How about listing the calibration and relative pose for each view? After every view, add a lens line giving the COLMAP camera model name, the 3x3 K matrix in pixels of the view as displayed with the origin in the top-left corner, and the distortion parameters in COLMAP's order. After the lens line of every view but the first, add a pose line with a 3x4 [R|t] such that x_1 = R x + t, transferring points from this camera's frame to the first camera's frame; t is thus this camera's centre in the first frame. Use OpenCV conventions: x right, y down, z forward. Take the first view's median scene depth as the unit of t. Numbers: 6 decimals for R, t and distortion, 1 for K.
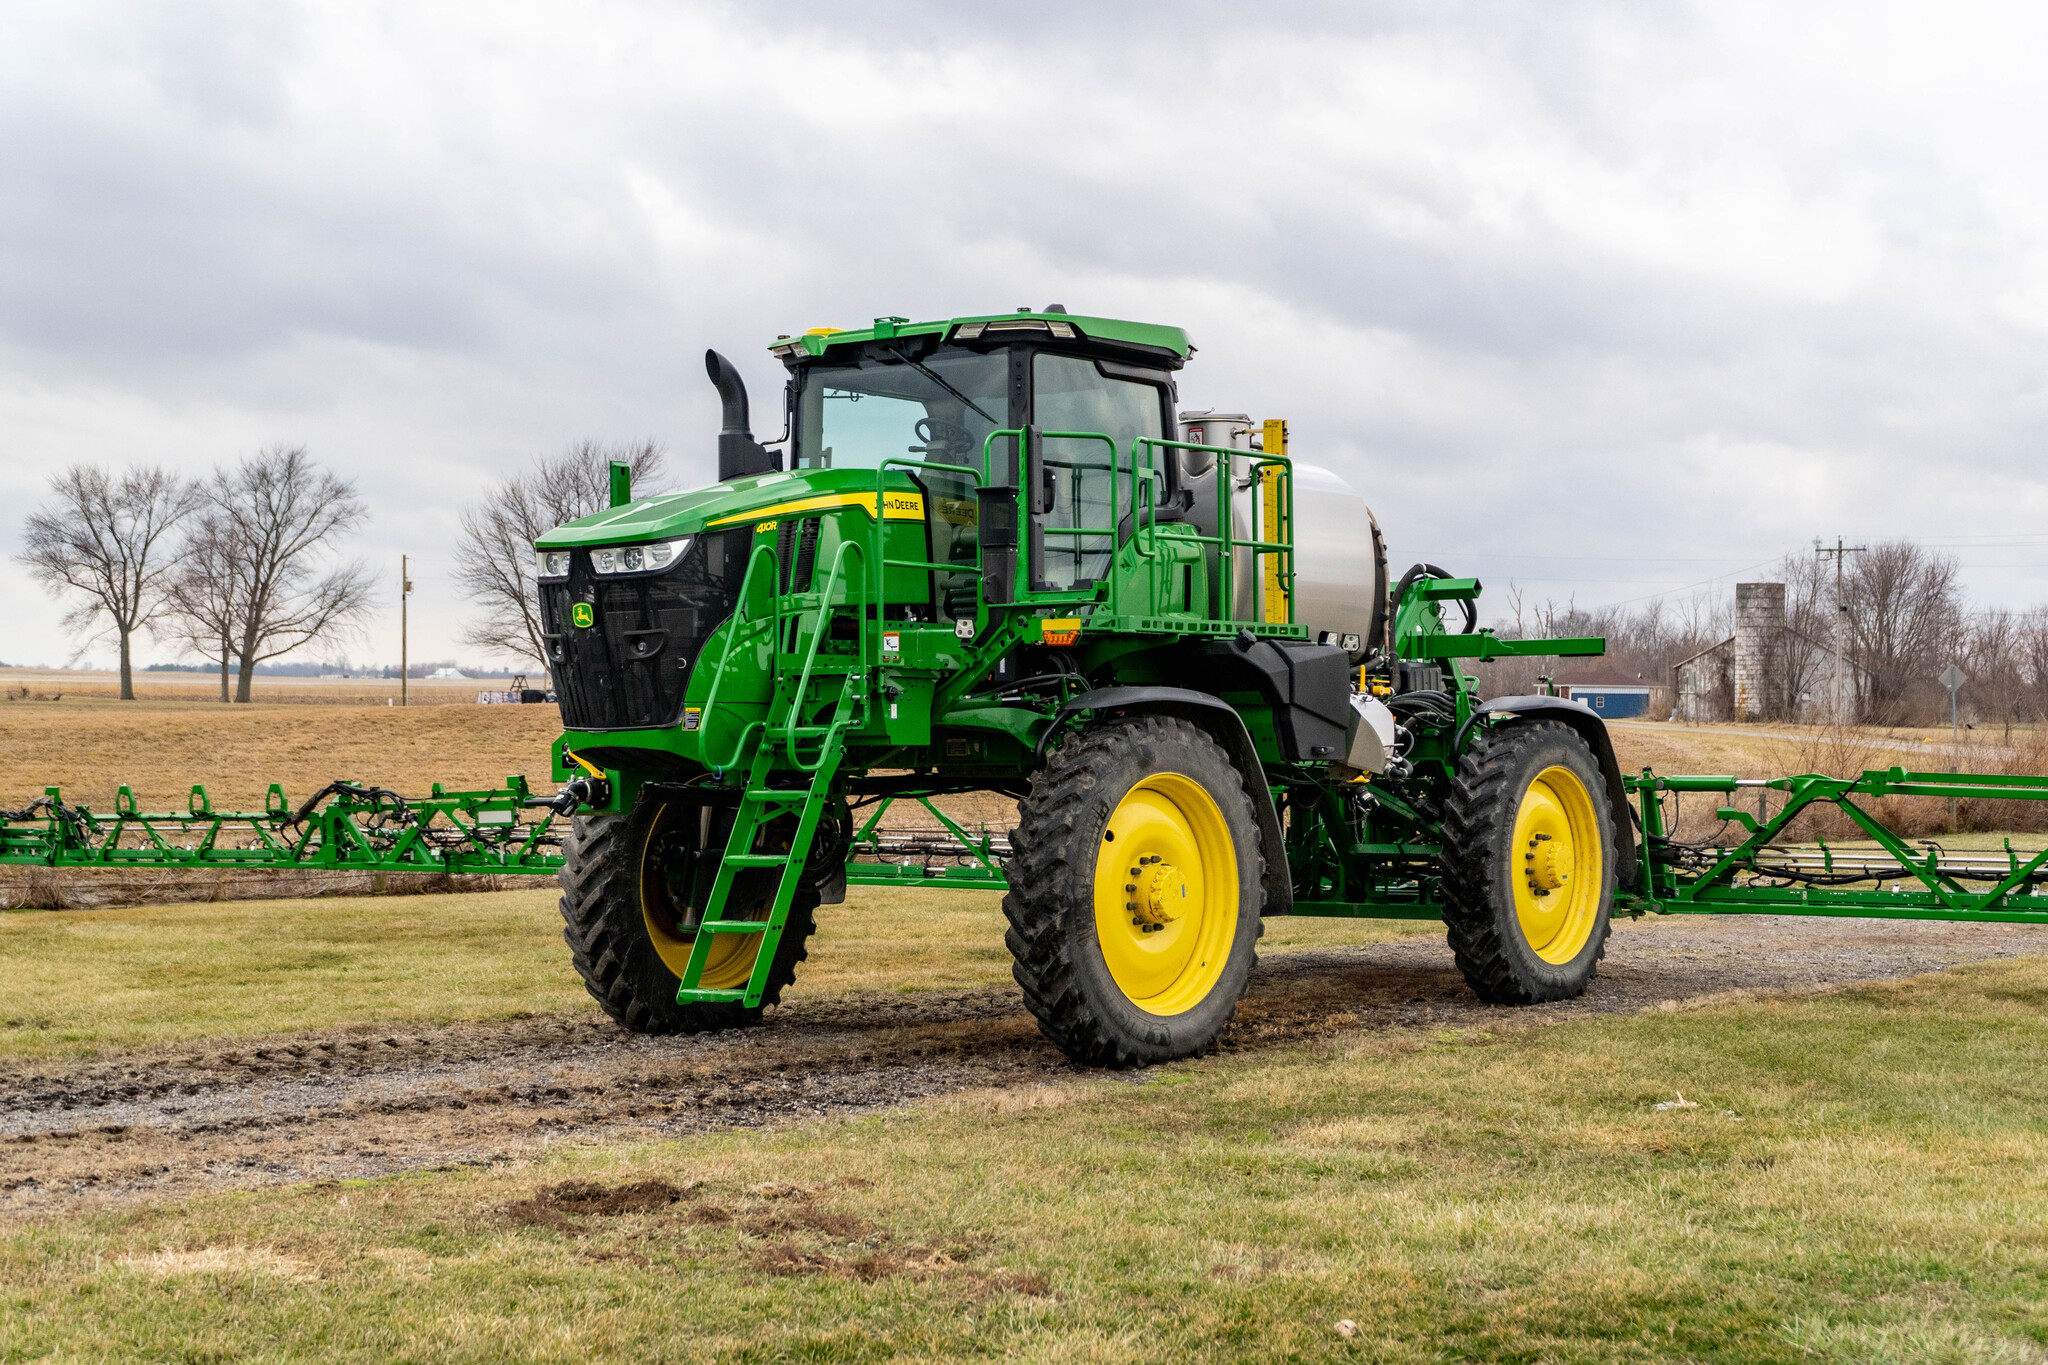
lens RADIAL K [[2993.0, 0, 1025.4], [0, 2993.0, 686.2], [0, 0, 1]] dist [0.036840, 0.000000]
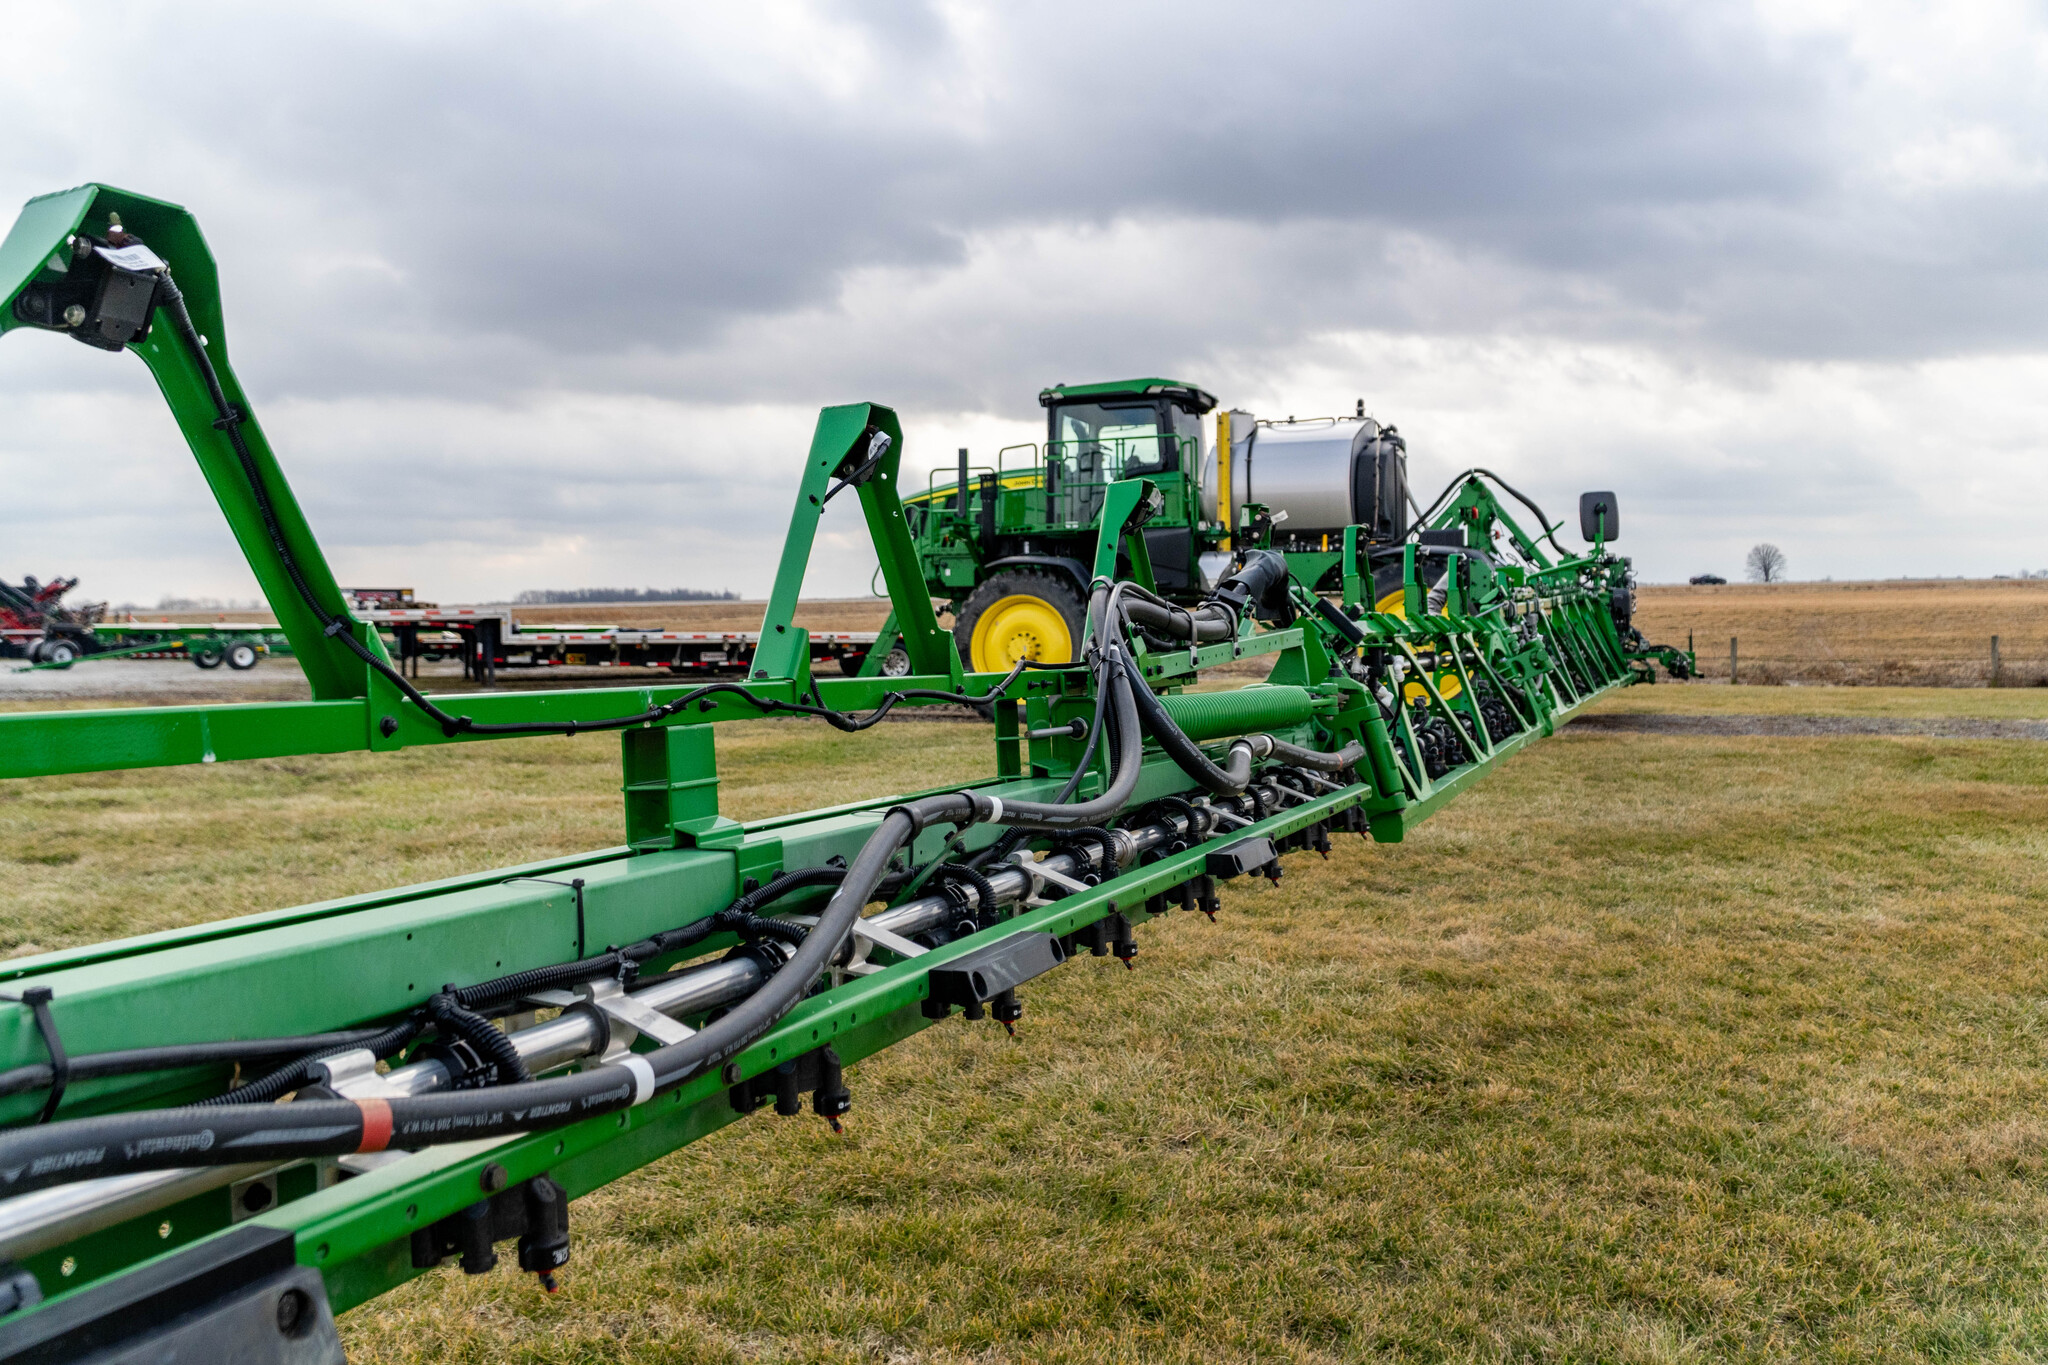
lens RADIAL K [[1641.3, 0, 1011.0], [0, 1641.3, 681.4], [0, 0, 1]] dist [0.003050, 0.006813]
pose [[0.267395, 0.025793, -0.963242, 1.189571], [0.024899, 0.999123, 0.033666, 0.050507], [0.963265, -0.032986, 0.266518, 0.648930]]
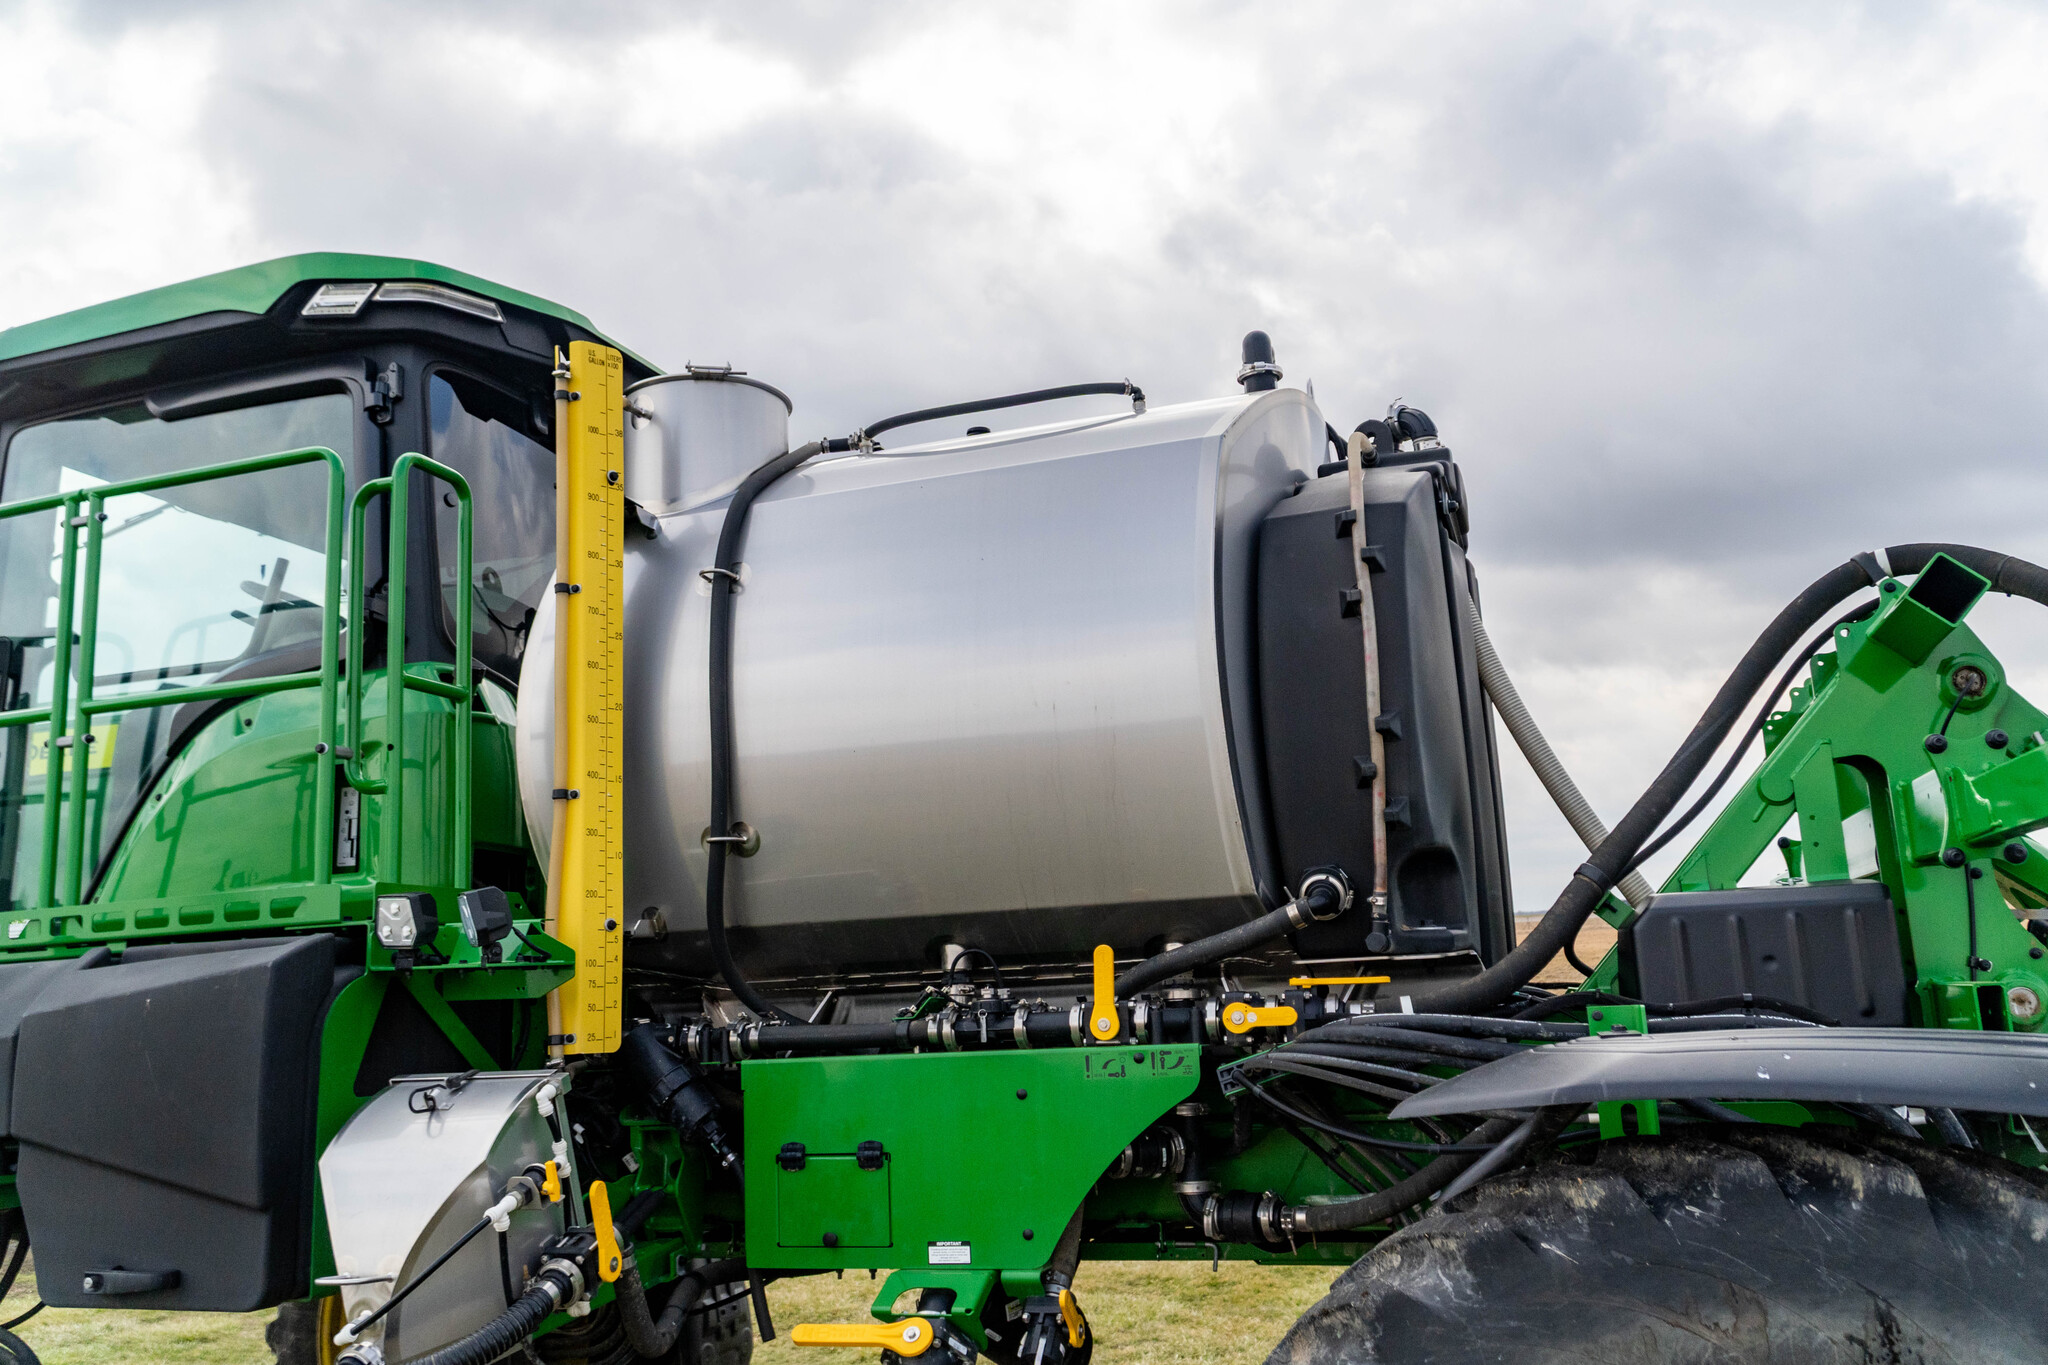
lens RADIAL K [[1641.3, 0, 1030.2], [0, 1641.3, 651.6], [0, 0, 1]] dist [0.003050, 0.006813]
pose [[0.303806, -0.199226, -0.931671, 0.328530], [0.066407, 0.979942, -0.187893, -0.006046], [0.950417, -0.004786, 0.310943, 1.100997]]
